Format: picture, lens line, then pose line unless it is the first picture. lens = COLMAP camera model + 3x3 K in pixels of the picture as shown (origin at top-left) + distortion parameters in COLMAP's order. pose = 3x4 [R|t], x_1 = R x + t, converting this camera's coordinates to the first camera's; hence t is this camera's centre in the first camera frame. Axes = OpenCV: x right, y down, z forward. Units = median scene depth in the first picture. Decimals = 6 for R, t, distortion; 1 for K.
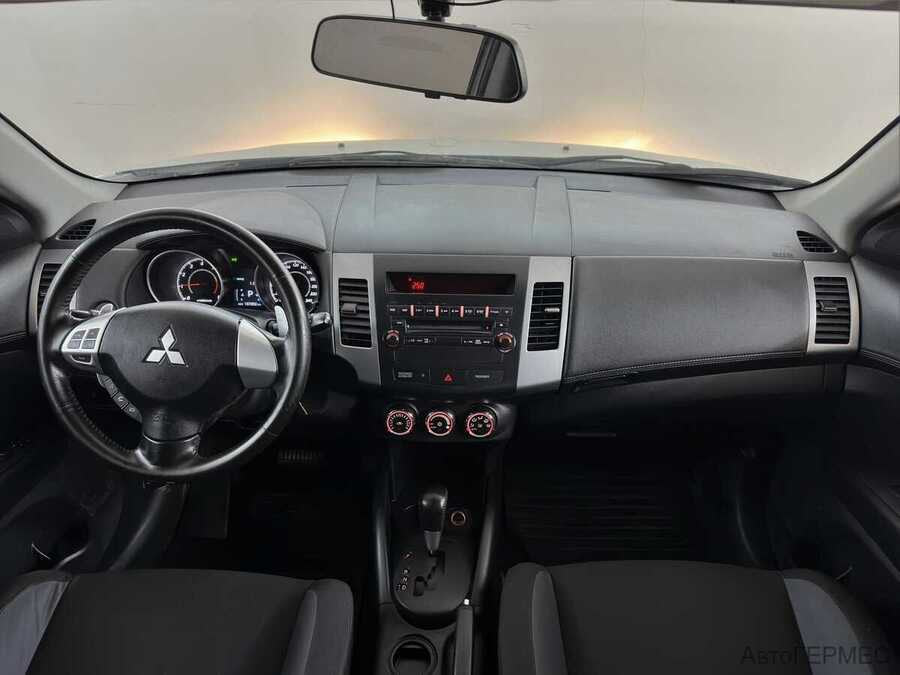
lens RADIAL K [[626.1, 0, 451.8], [0, 626.1, 338.4], [0, 0, 1]] dist [0.000401, -0.000677]
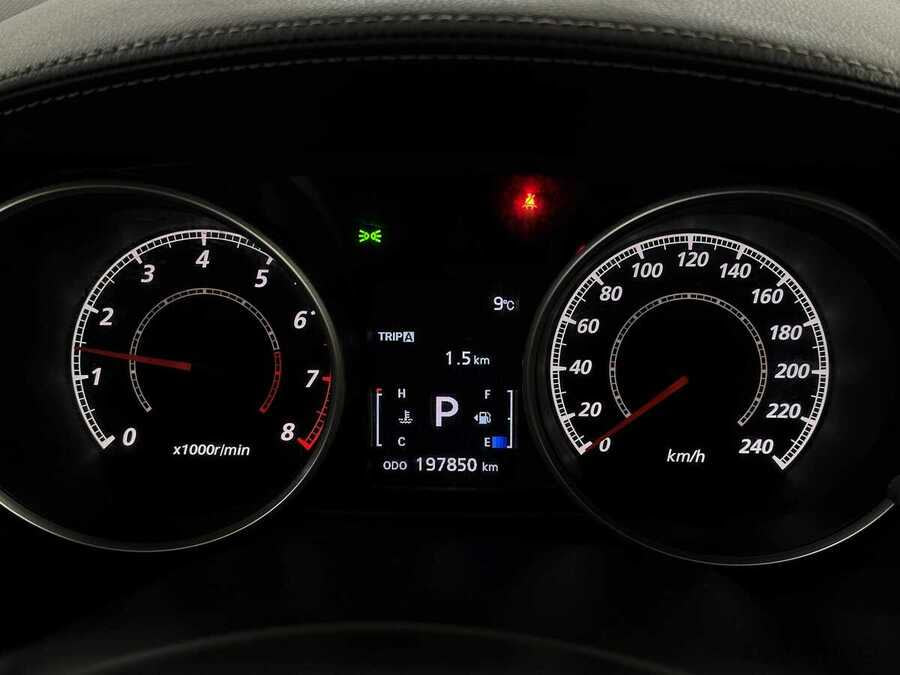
lens RADIAL K [[1384.2, 0, 449.7], [0, 1384.2, 338.0], [0, 0, 1]] dist [0.038382, 0.000000]
pose [[0.994579, -0.006609, -0.103774, -0.313824], [0.004958, 0.999857, -0.016166, -0.098223], [0.103866, 0.015564, 0.994470, 0.660768]]
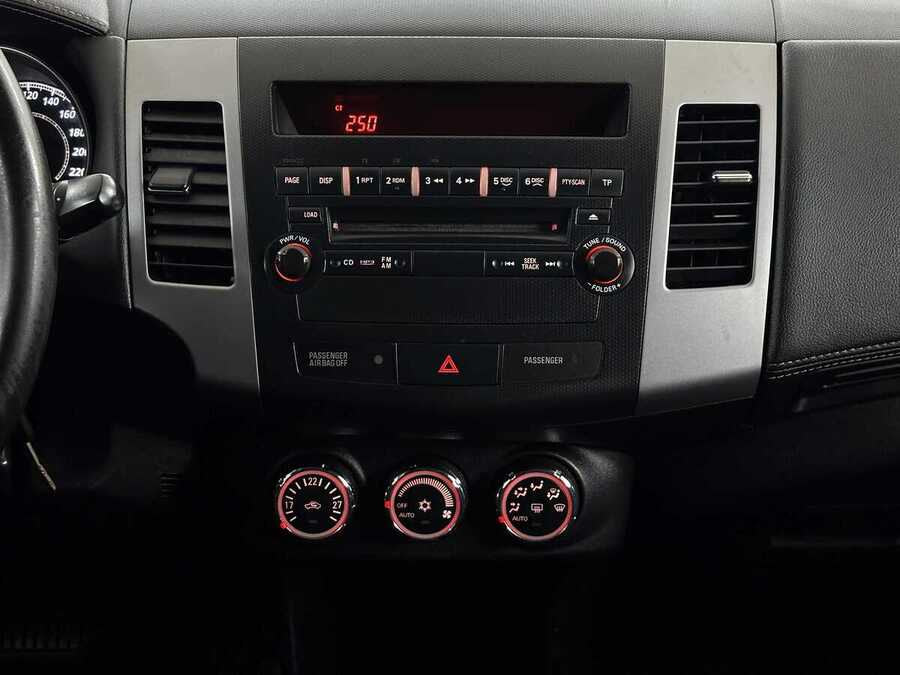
lens RADIAL K [[1384.2, 0, 448.9], [0, 1384.2, 337.6], [0, 0, 1]] dist [0.038382, 0.000000]
pose [[0.999730, -0.012540, 0.019571, -0.020546], [0.014022, 0.996893, -0.077504, 0.106544], [-0.018538, 0.077758, 0.996800, 0.205515]]
